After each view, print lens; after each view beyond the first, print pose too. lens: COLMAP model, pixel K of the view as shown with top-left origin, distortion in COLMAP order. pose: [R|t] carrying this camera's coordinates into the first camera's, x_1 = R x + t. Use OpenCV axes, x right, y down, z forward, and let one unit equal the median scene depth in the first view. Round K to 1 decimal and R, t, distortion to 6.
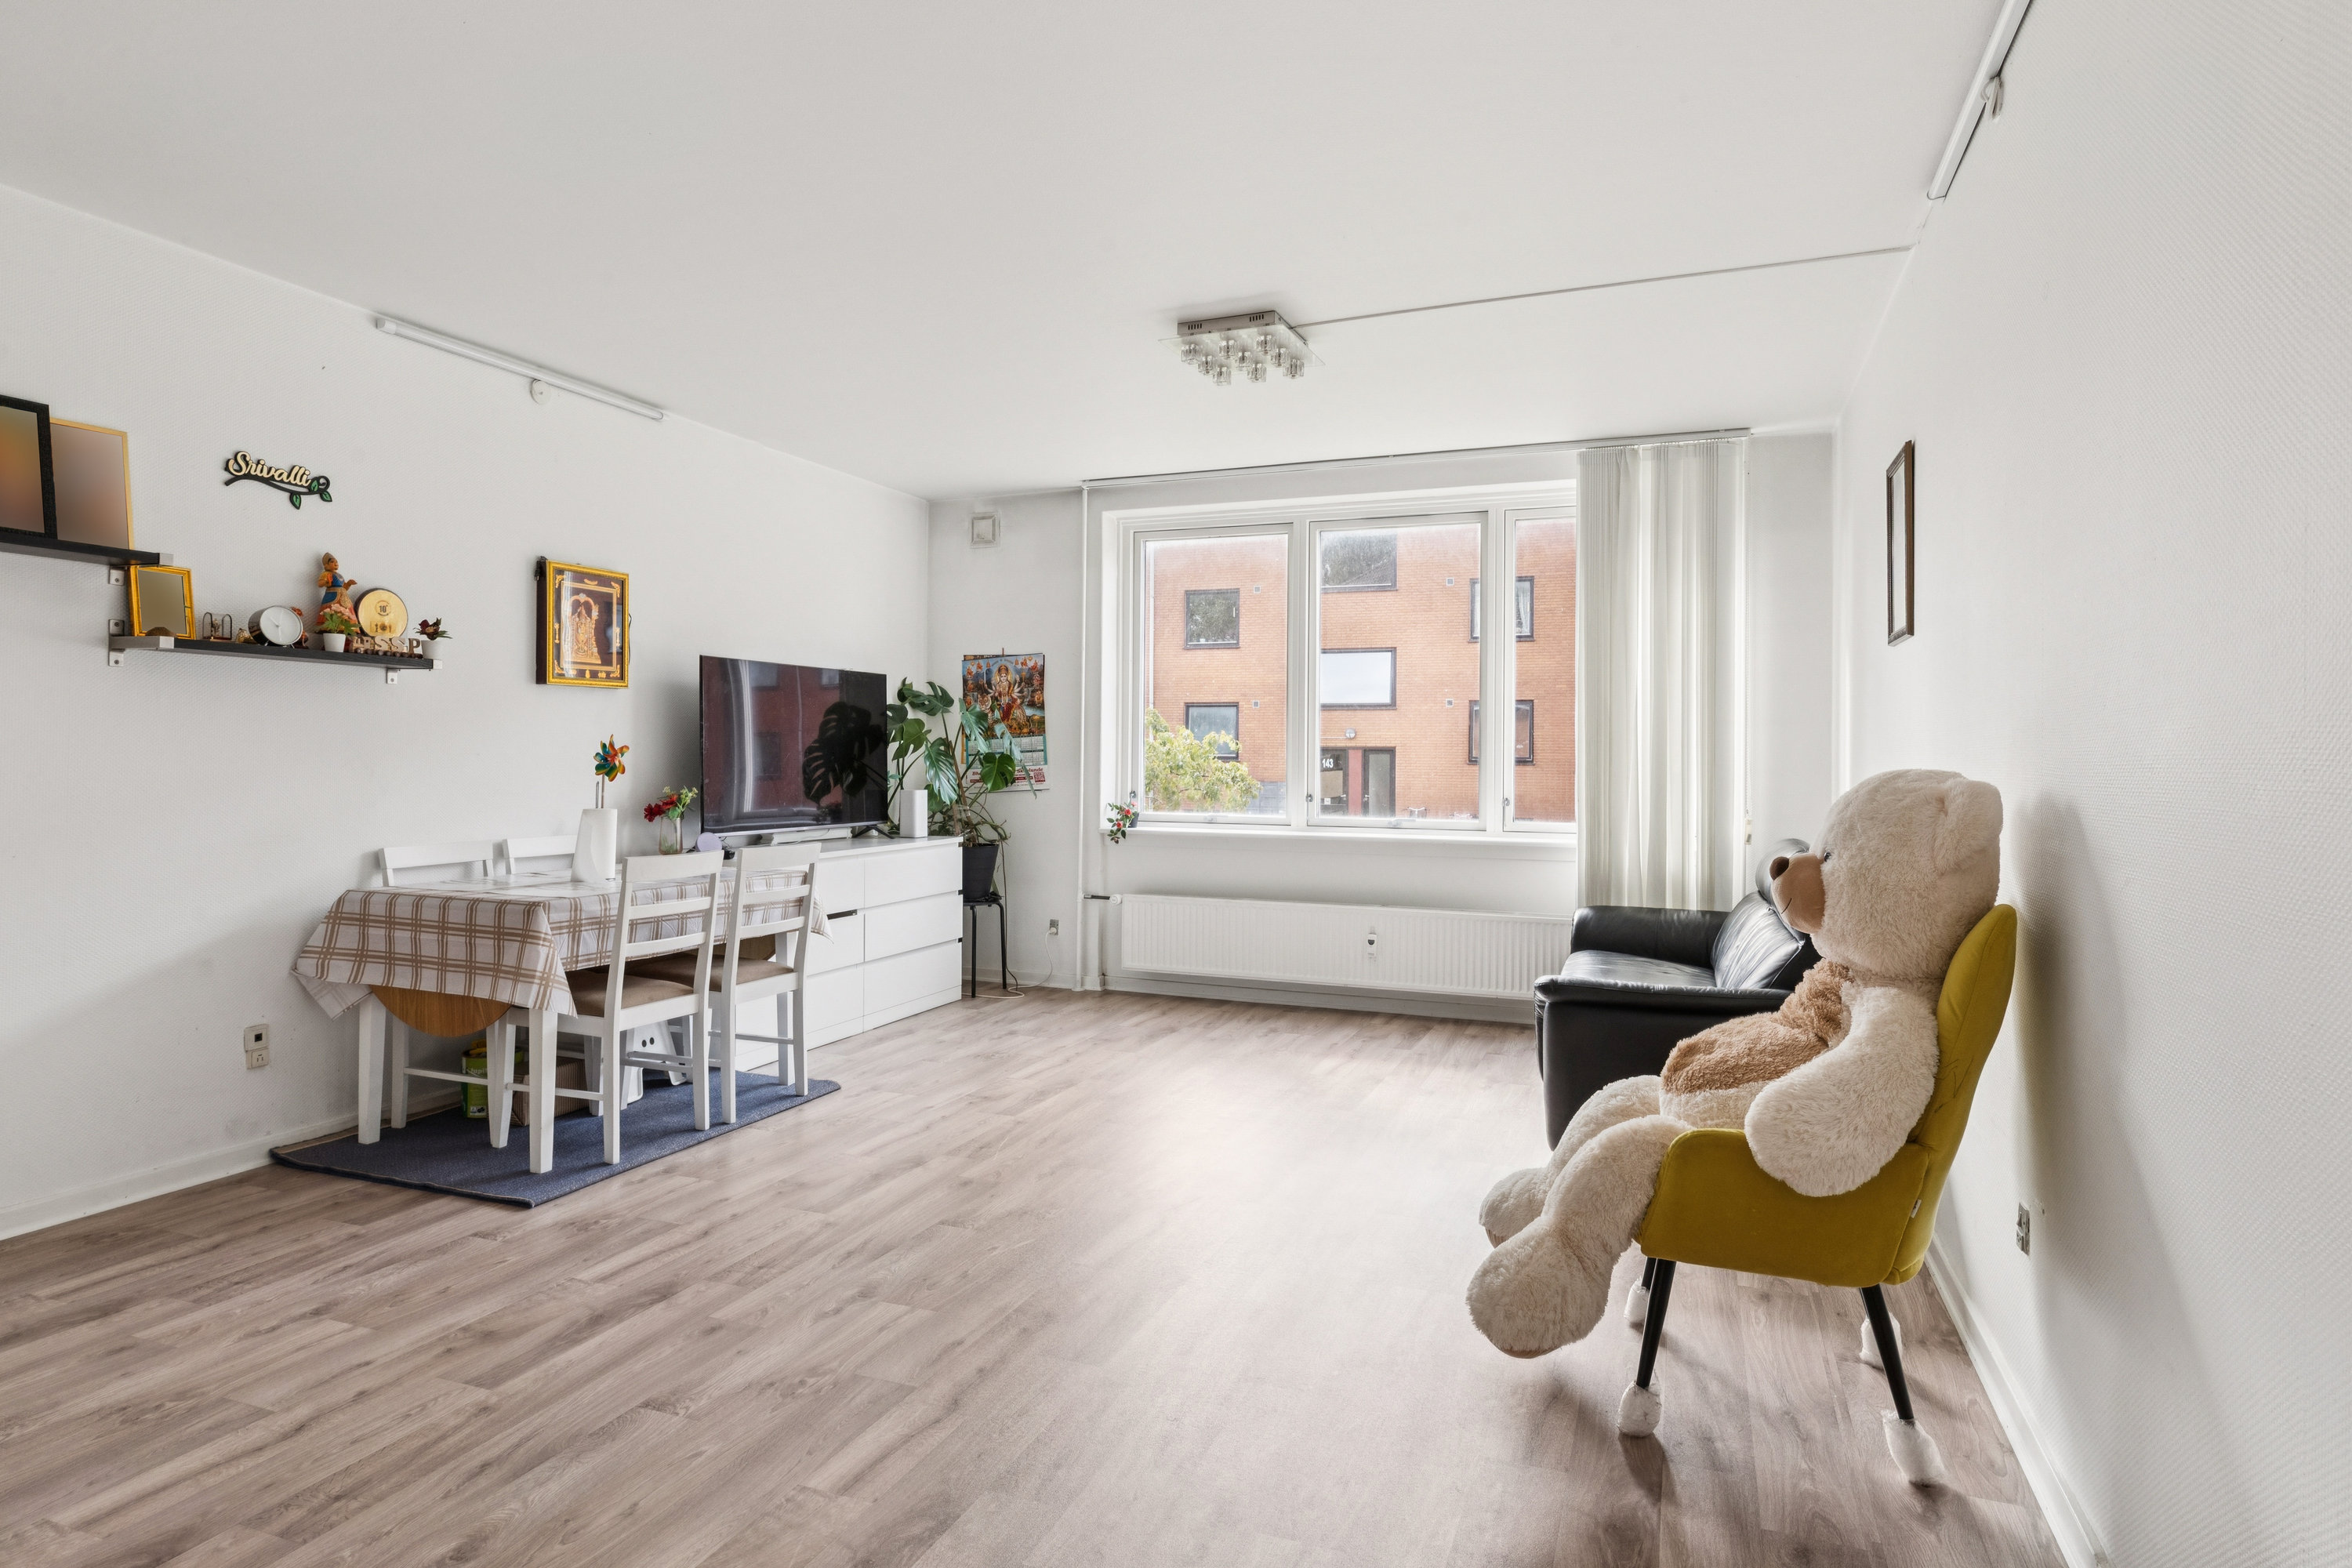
lens RADIAL K [[1329.8, 0, 1176.0], [0, 1329.8, 784.0], [0, 0, 1]] dist [0.003034, 0.000172]
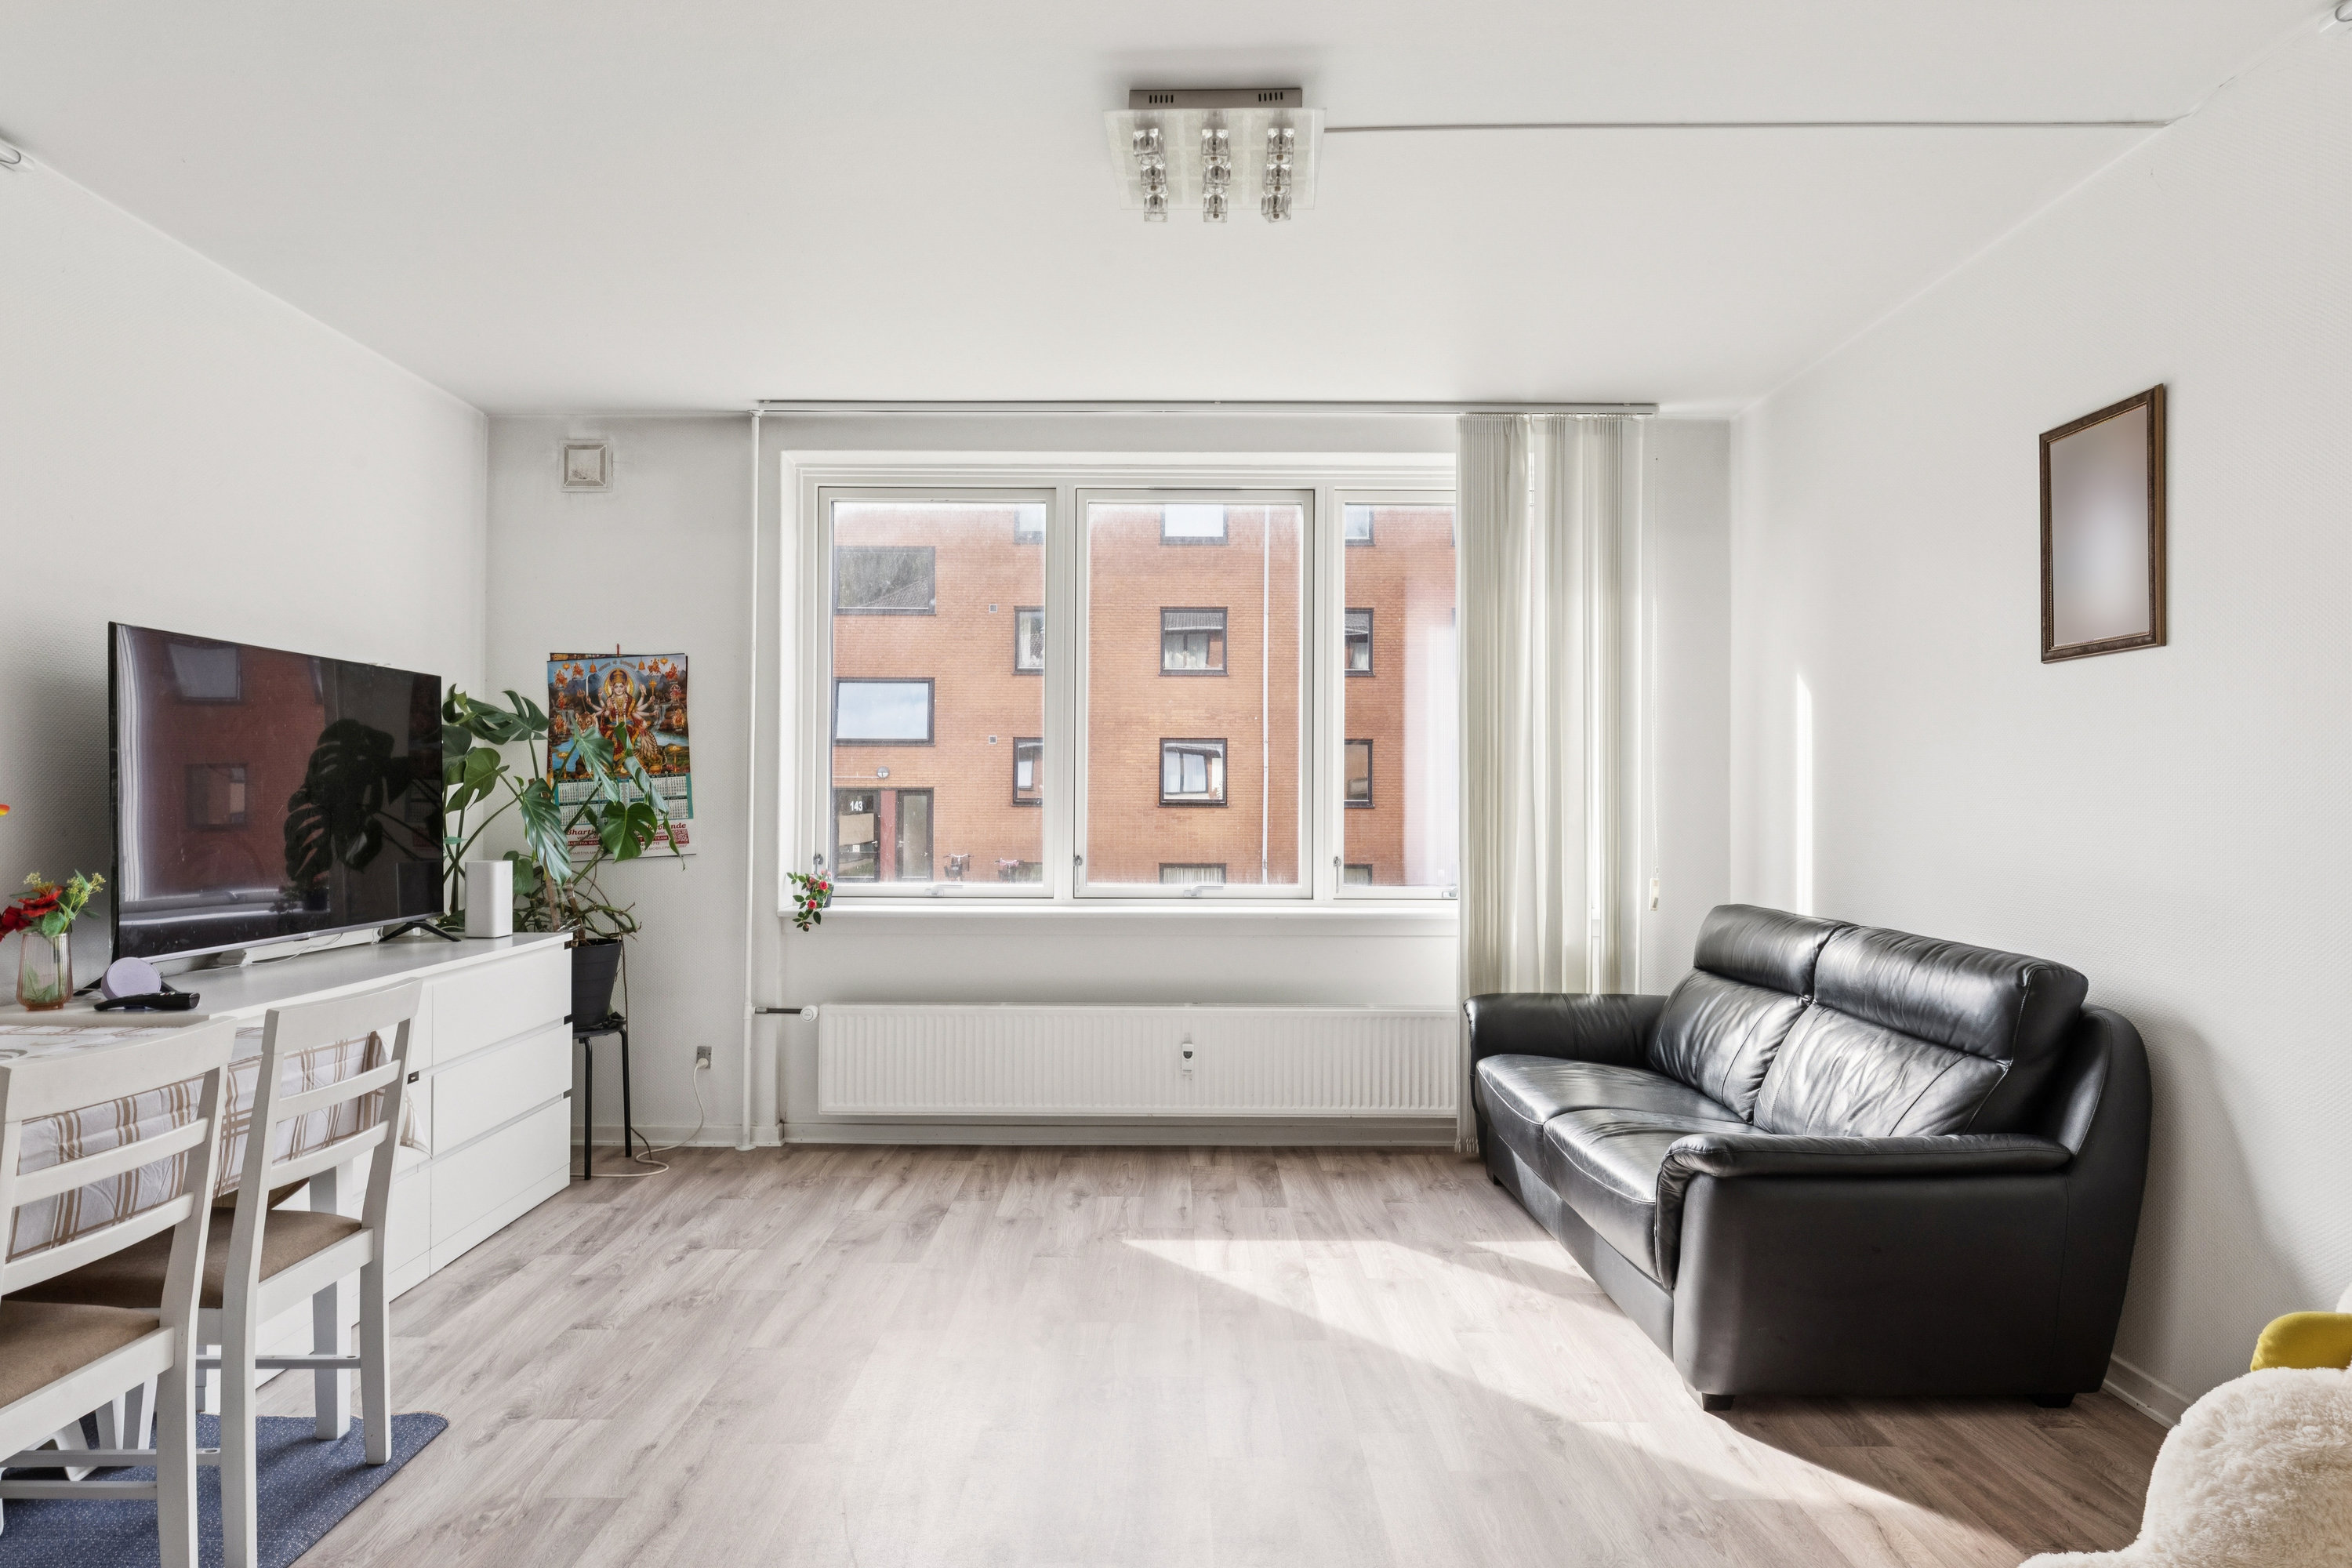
lens RADIAL K [[1380.9, 0, 1174.9], [0, 1380.9, 810.8], [0, 0, 1]] dist [0.003491, 0.000026]
pose [[0.928861, -0.006792, 0.370366, -0.133481], [0.010557, 0.999911, -0.008140, -0.010314], [-0.370278, 0.011471, 0.928850, 0.263416]]
